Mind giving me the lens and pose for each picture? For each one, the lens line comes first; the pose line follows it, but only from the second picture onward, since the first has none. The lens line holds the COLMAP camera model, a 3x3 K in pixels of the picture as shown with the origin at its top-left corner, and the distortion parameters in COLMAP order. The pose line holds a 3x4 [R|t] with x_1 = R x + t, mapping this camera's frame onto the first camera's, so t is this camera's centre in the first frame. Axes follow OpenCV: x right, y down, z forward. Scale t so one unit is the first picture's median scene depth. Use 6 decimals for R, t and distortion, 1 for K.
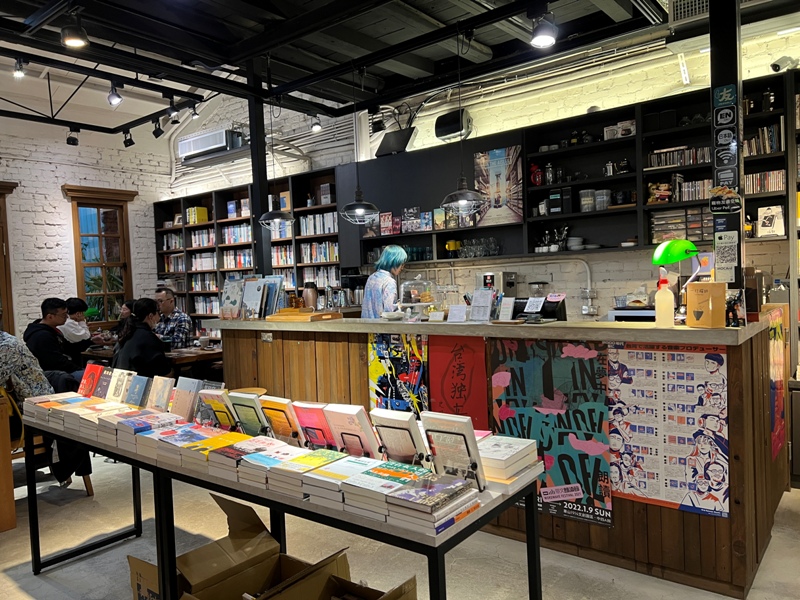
lens RADIAL K [[603.6, 0, 399.9], [0, 603.6, 299.3], [0, 0, 1]] dist [0.010471, 0.001562]
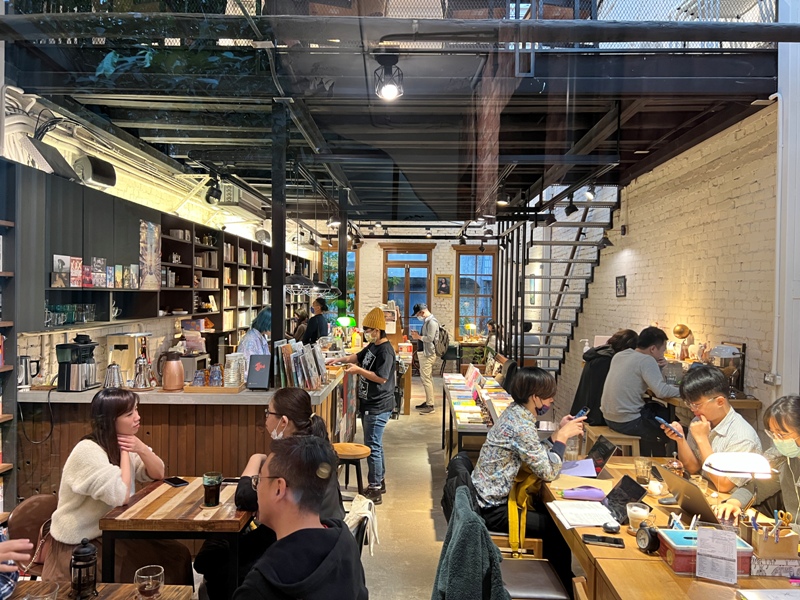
lens RADIAL K [[603.6, 0, 400.0], [0, 603.6, 300.7], [0, 0, 1]] dist [0.010471, 0.001562]
pose [[-0.598822, 0.027215, 0.800419, -0.875367], [0.037309, 0.999285, -0.006064, -0.072676], [-0.800012, 0.026232, -0.599410, 1.157534]]
